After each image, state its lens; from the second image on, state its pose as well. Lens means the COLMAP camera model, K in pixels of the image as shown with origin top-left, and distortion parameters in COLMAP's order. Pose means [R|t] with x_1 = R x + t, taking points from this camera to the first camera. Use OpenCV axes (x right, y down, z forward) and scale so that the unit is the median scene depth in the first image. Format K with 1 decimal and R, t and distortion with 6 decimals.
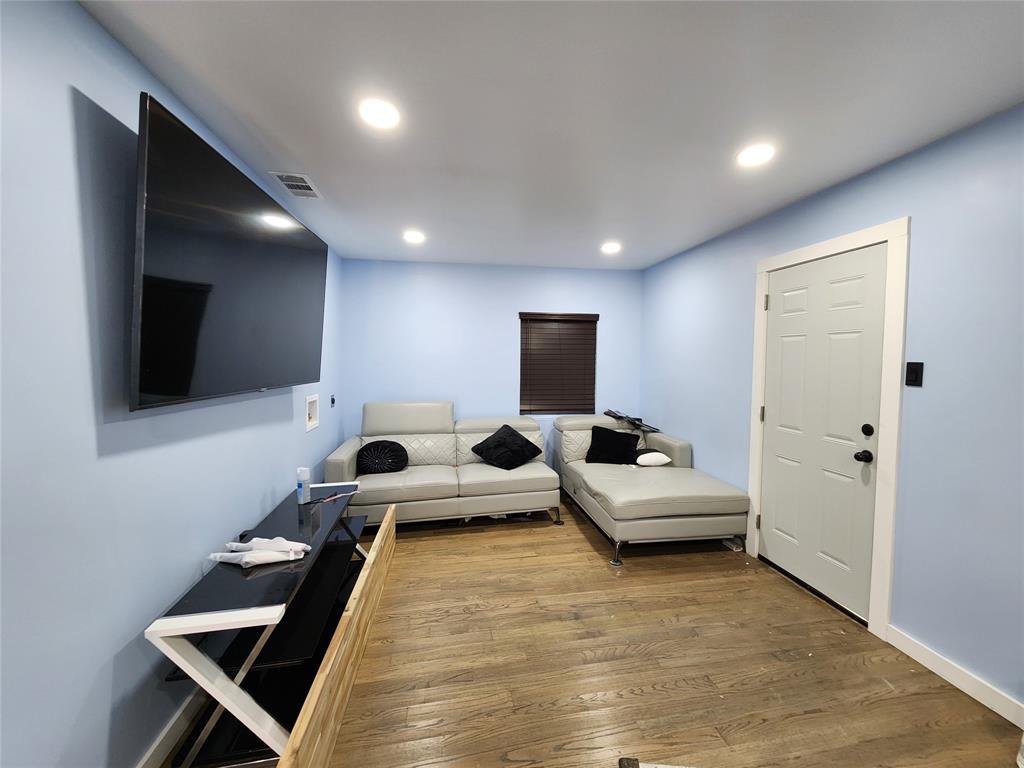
lens RADIAL K [[420.0, 0, 526.9], [0, 420.0, 382.4], [0, 0, 1]] dist [-0.000503, -0.000245]
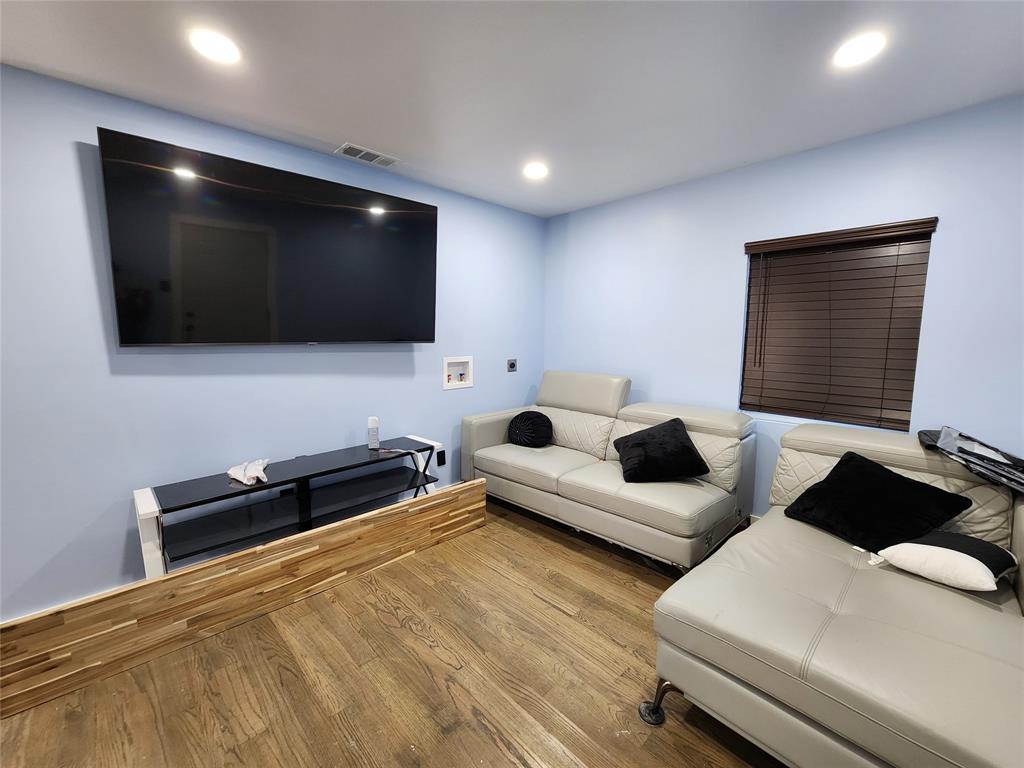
lens RADIAL K [[420.0, 0, 526.9], [0, 420.0, 382.4], [0, 0, 1]] dist [-0.000503, -0.000245]
pose [[0.556693, 0.094675, -0.825306, 0.462042], [-0.048311, 0.995493, 0.081611, 0.000469], [0.829313, -0.005561, 0.558757, 0.545766]]
